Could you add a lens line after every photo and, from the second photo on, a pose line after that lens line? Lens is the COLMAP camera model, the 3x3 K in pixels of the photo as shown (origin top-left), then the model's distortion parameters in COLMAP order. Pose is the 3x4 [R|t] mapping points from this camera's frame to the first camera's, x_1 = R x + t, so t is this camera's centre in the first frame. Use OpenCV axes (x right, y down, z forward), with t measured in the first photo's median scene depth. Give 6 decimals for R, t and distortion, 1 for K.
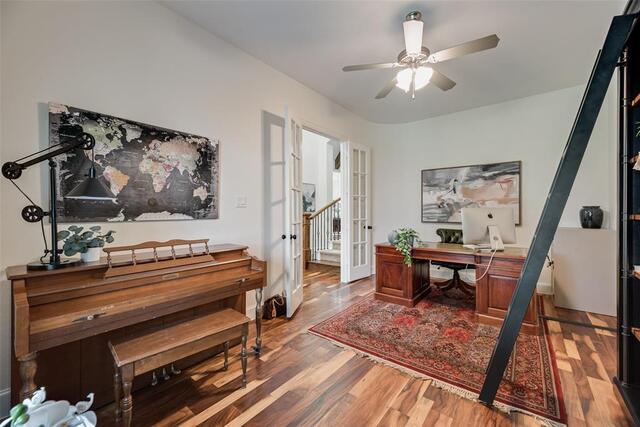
lens RADIAL K [[257.5, 0, 320.0], [0, 257.5, 213.5], [0, 0, 1]] dist [0.001508, 0.000113]
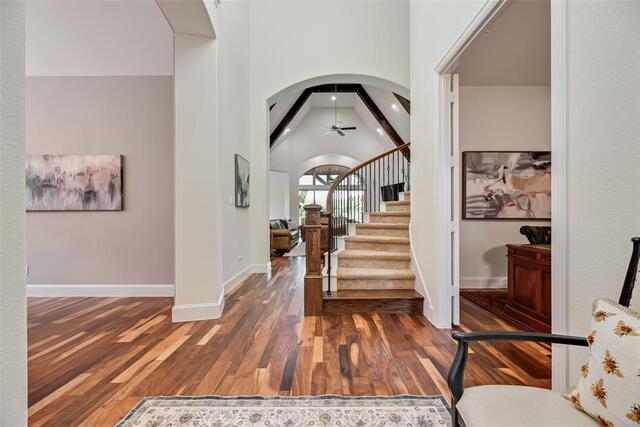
lens RADIAL K [[257.5, 0, 320.0], [0, 257.5, 213.5], [0, 0, 1]] dist [0.001508, 0.000113]
pose [[0.782967, 0.000869, 0.622063, -0.445210], [0.004616, 0.999963, -0.007207, 0.021845], [-0.622046, 0.008515, 0.782934, 0.711505]]
